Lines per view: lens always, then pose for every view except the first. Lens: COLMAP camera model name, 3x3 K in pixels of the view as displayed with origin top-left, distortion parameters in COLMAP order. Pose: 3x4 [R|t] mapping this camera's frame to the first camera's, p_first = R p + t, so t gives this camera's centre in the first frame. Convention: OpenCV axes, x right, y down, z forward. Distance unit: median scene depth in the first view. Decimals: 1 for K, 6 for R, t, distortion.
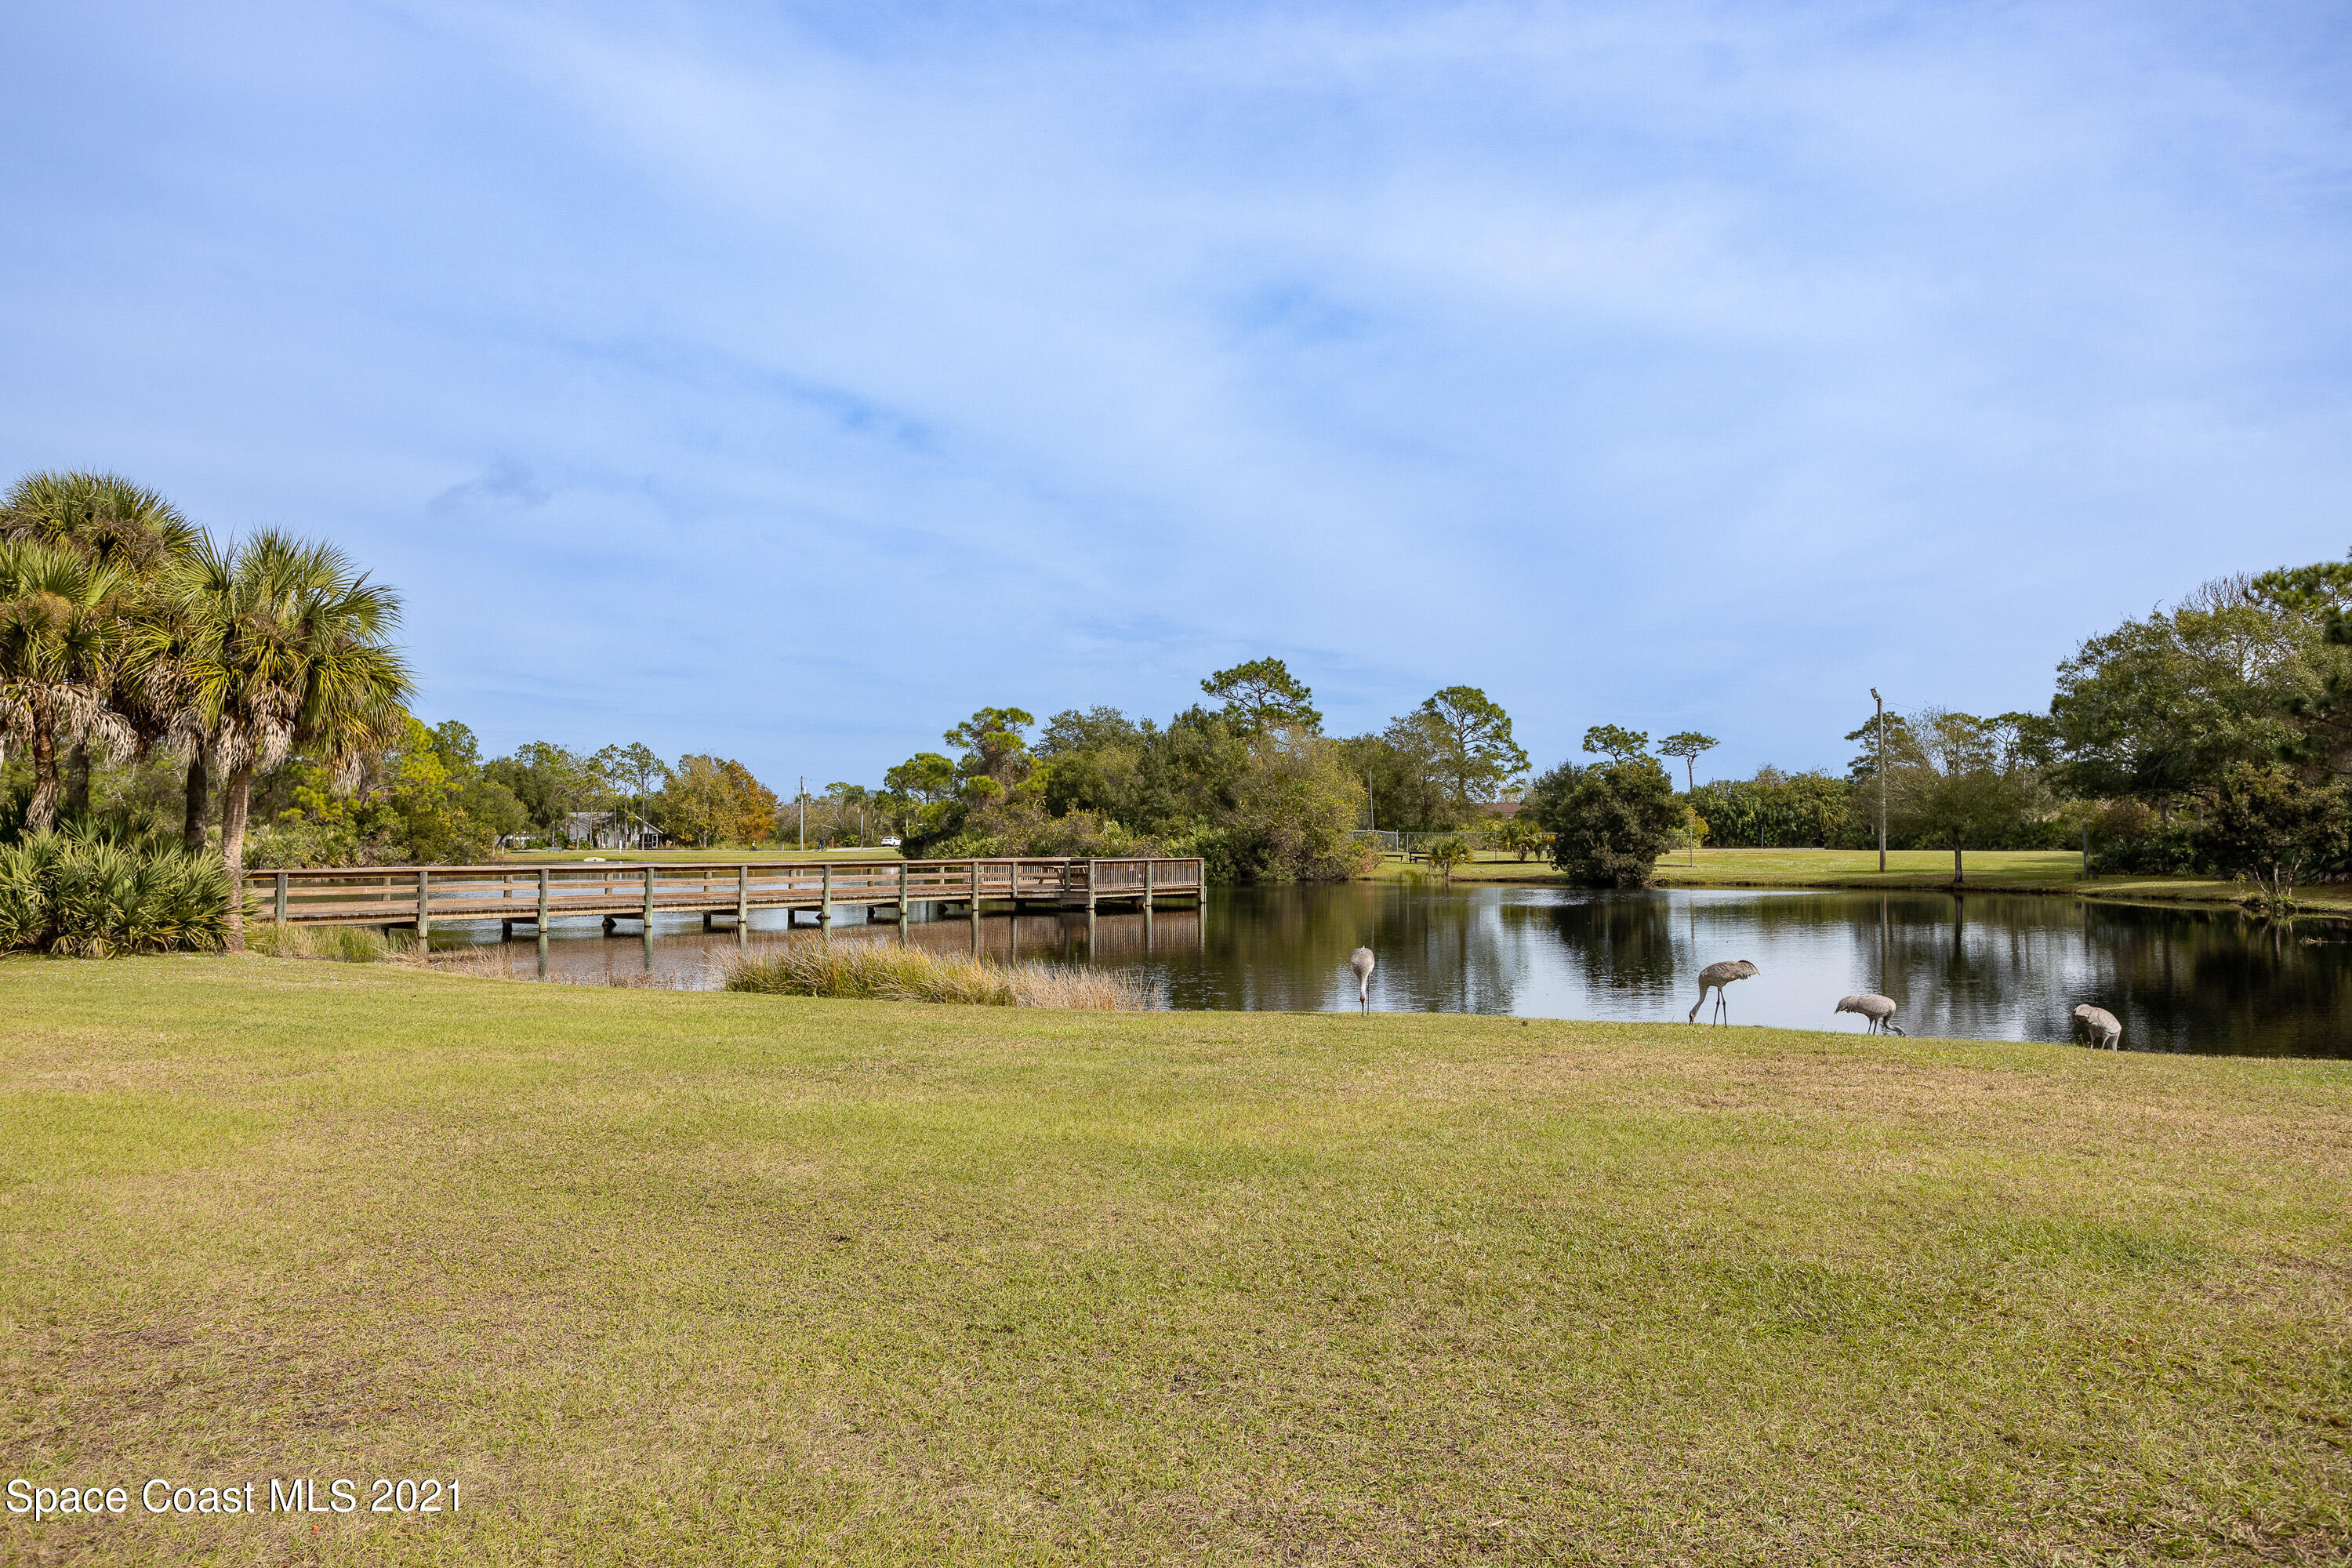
lens RADIAL K [[1796.1, 0, 1145.1], [0, 1796.1, 698.8], [0, 0, 1]] dist [-0.020007, 0.025530]
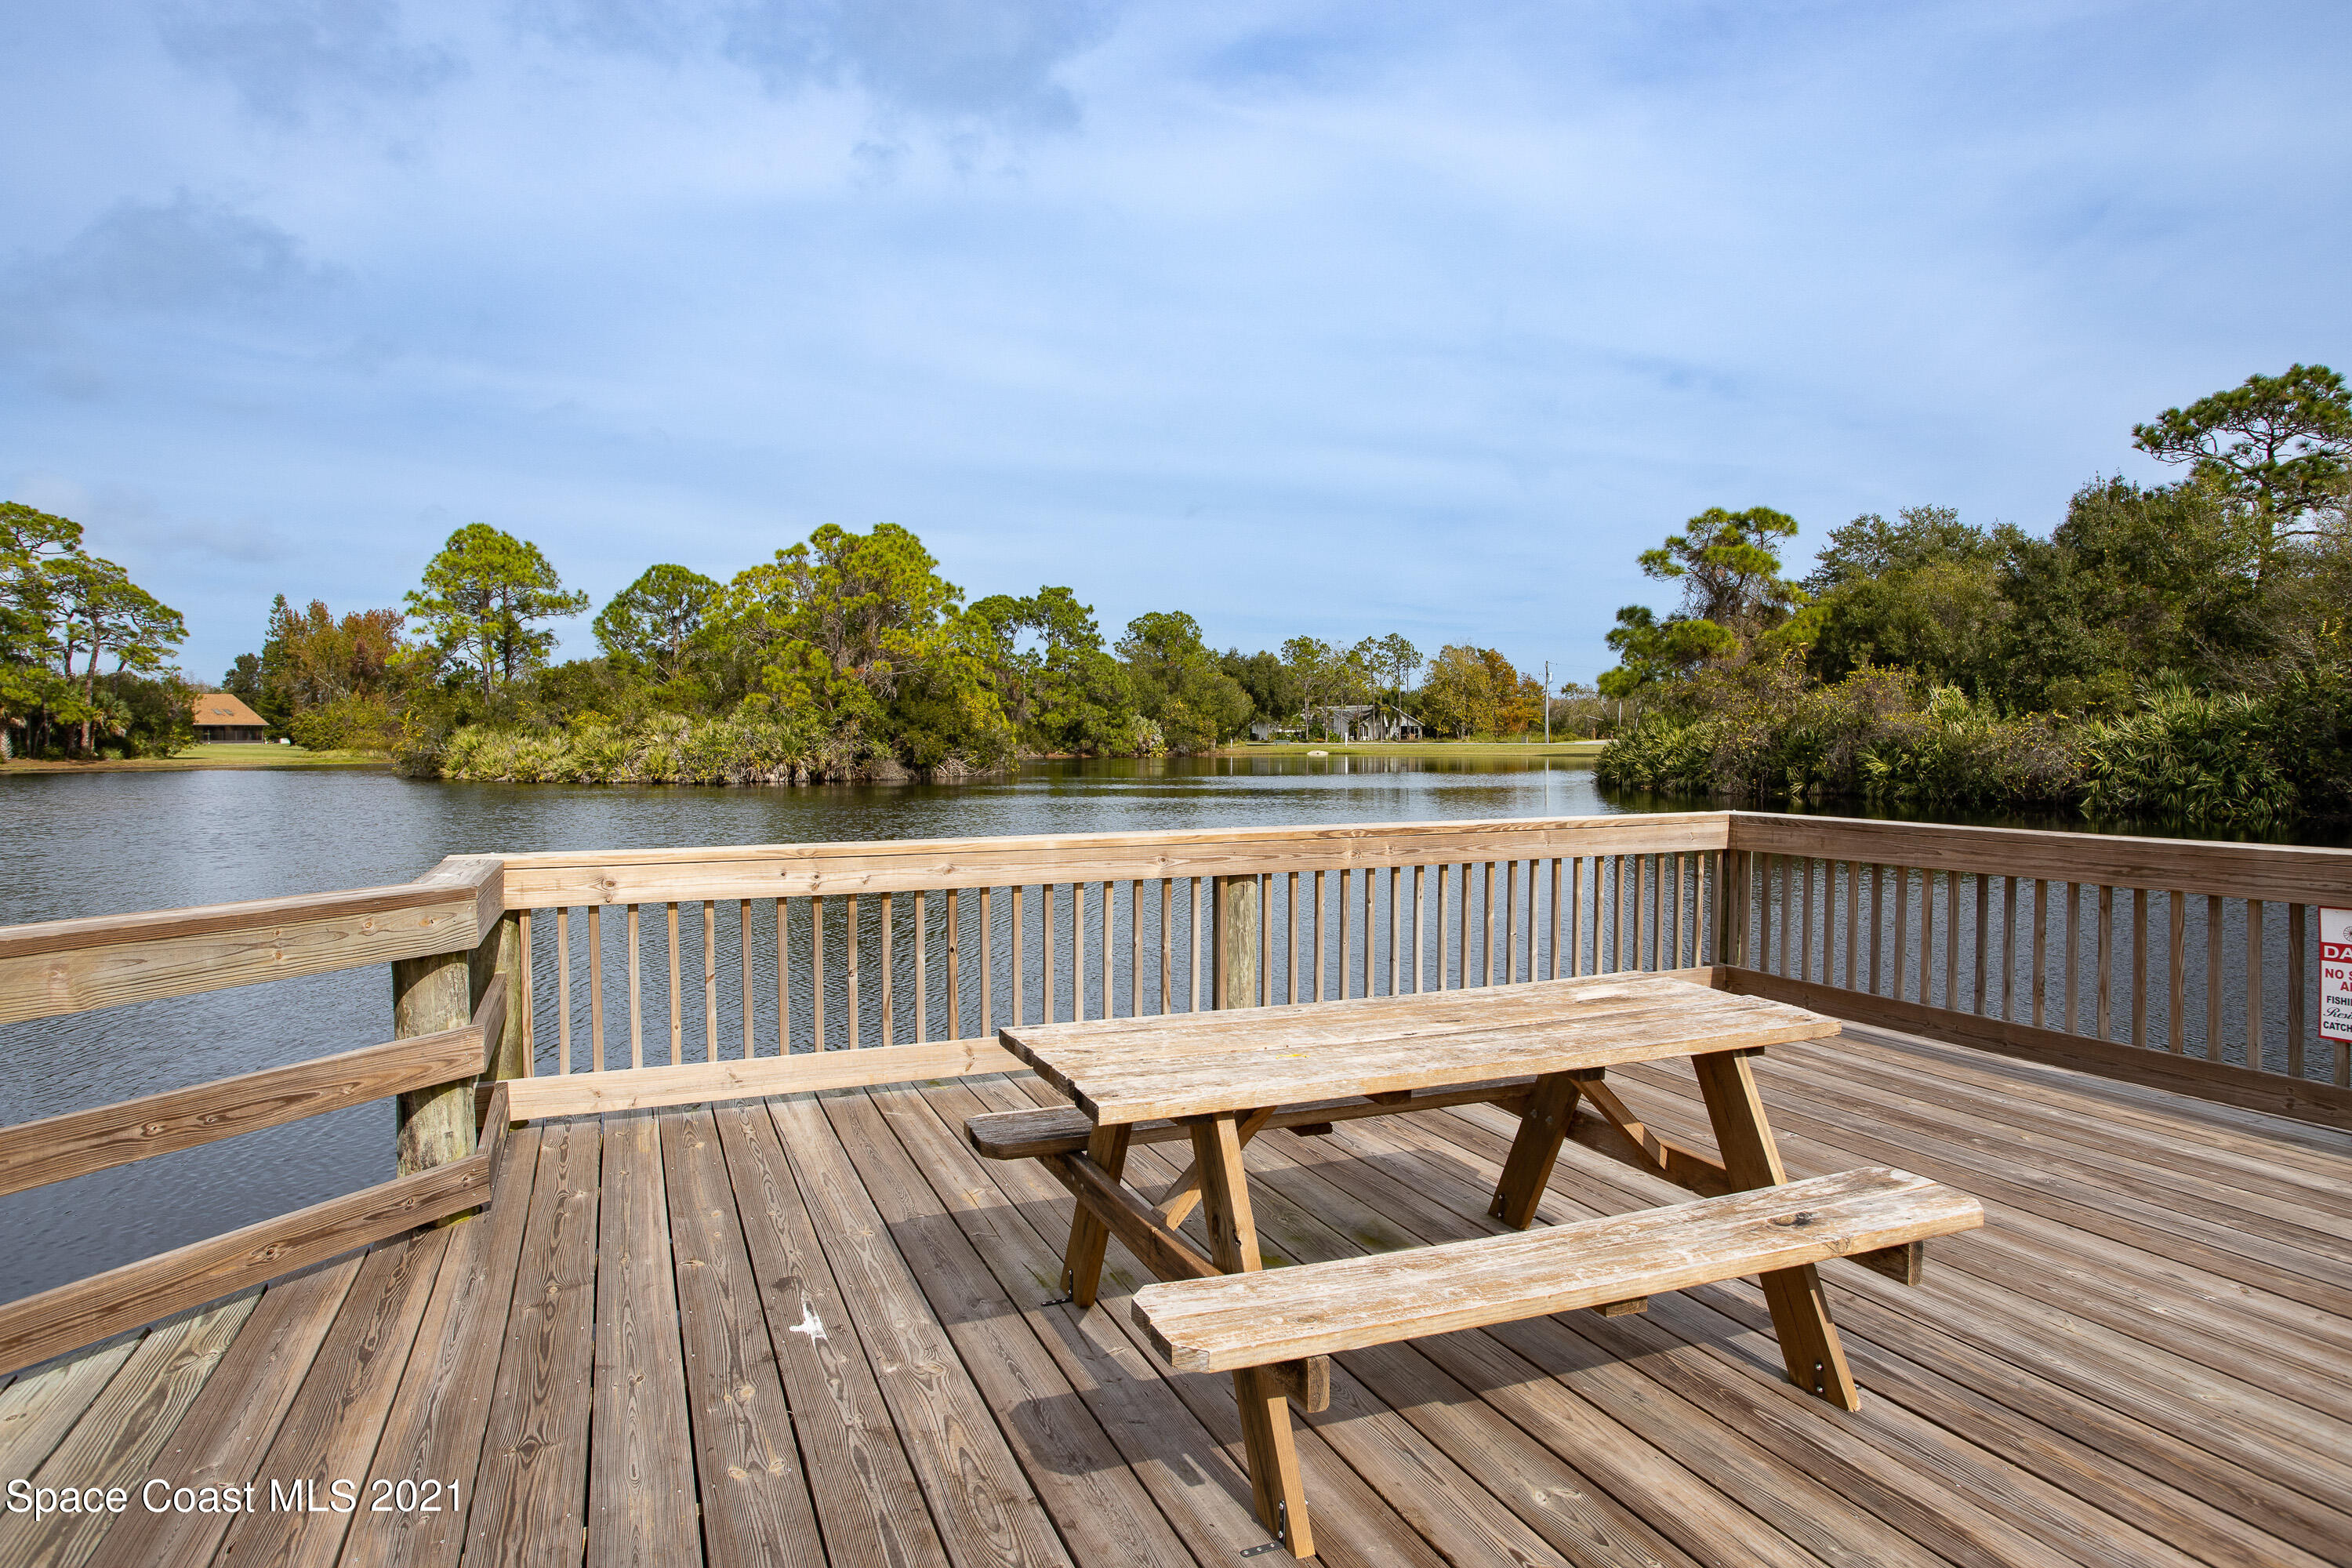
lens RADIAL K [[1390.9, 0, 1267.5], [0, 1390.9, 796.4], [0, 0, 1]] dist [0.032336, 0.005975]
pose [[0.899968, 0.016569, -0.435640, -0.016215], [0.037390, 0.992662, 0.114996, 0.040928], [0.434349, -0.119781, 0.892745, 0.497111]]
